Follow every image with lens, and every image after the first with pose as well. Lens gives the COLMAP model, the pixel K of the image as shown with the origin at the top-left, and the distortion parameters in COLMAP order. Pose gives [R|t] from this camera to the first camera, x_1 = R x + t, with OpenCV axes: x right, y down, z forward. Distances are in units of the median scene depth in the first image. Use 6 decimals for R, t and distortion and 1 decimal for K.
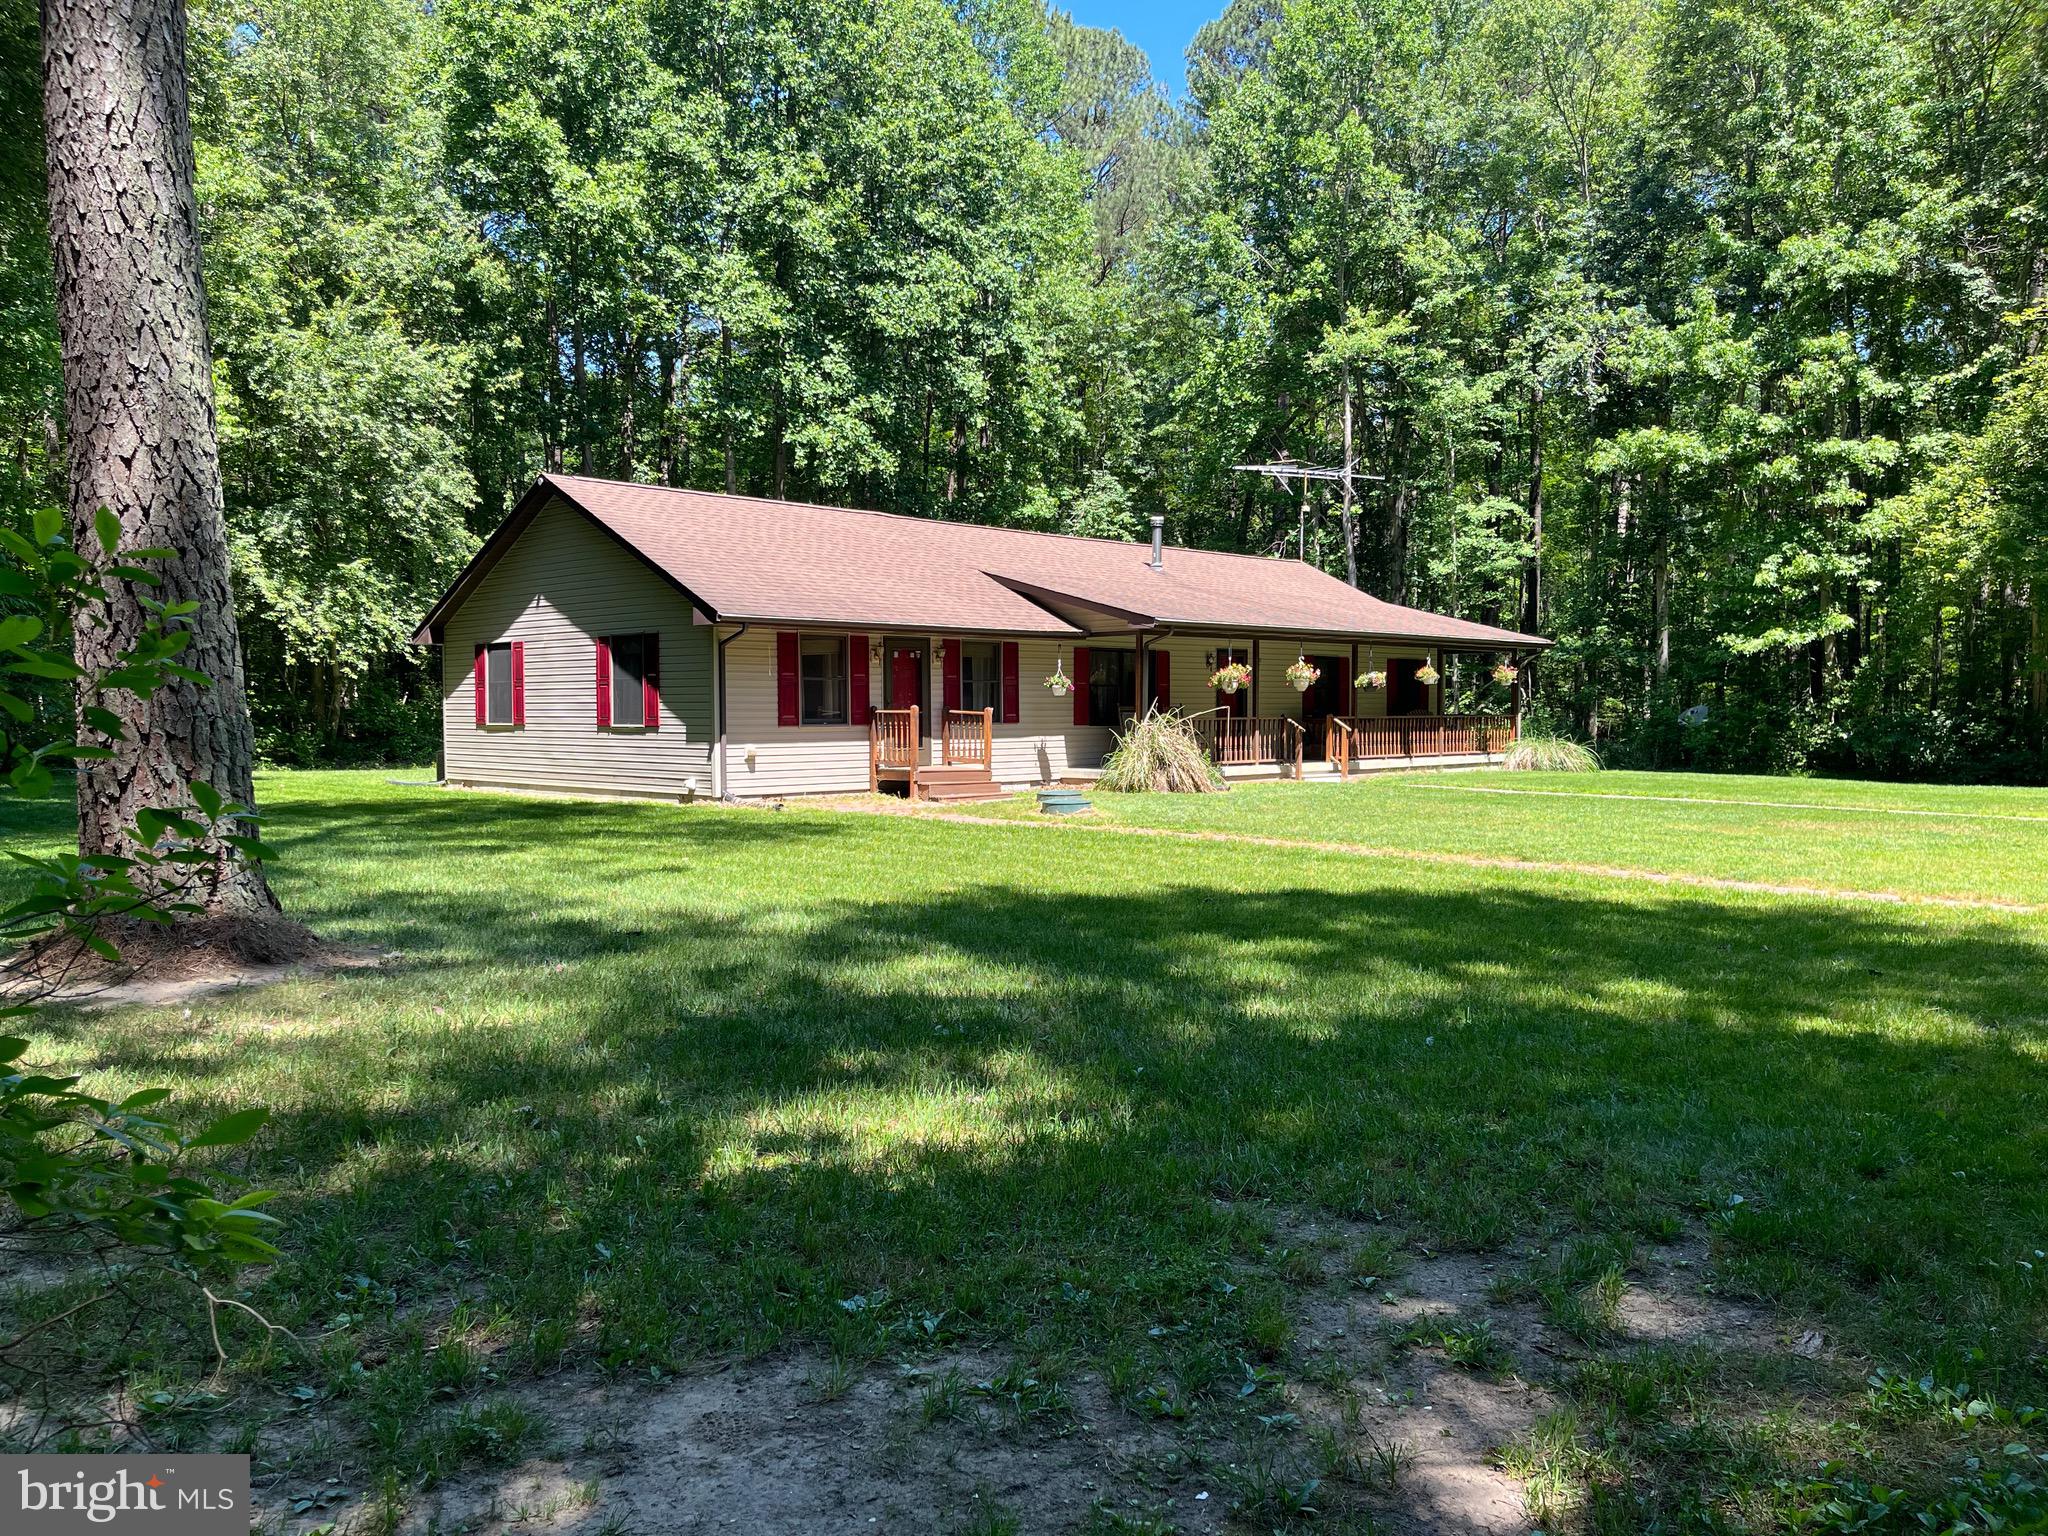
lens RADIAL K [[1544.5, 0, 1024.0], [0, 1544.5, 768.0], [0, 0, 1]] dist [0.081805, -0.068231]
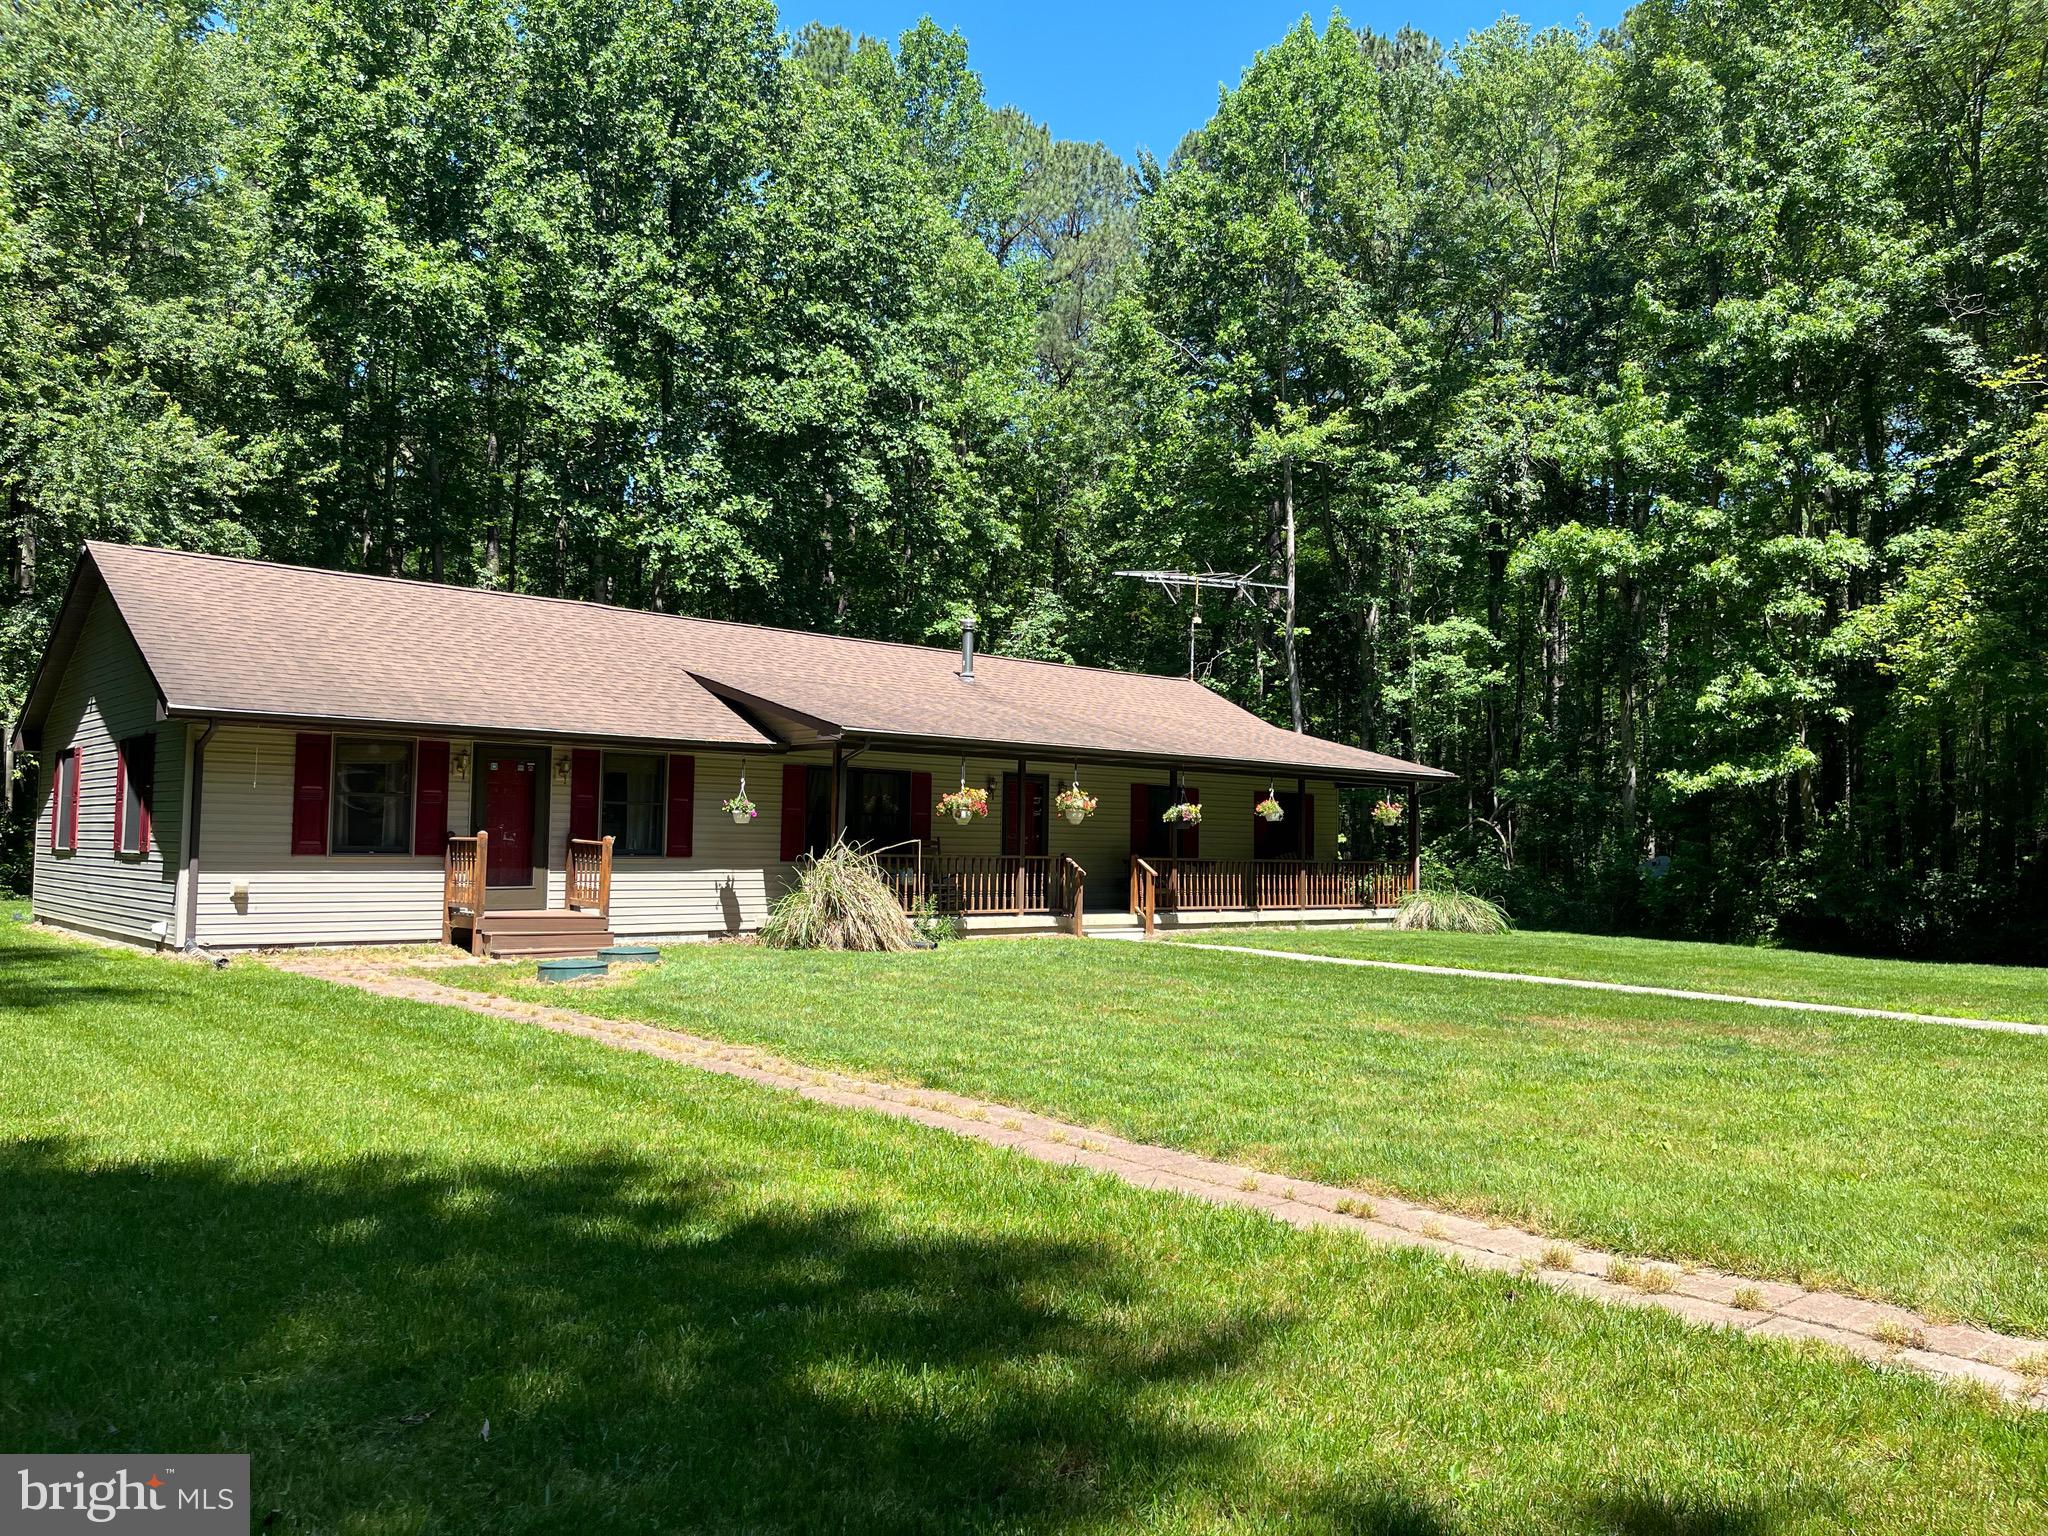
lens RADIAL K [[1544.5, 0, 1024.0], [0, 1544.5, 768.0], [0, 0, 1]] dist [0.081805, -0.068231]
pose [[0.997463, 0.015701, -0.069428, 0.147784], [-0.021893, 0.995760, -0.089347, -0.004773], [0.067730, 0.090640, 0.993578, 0.140098]]
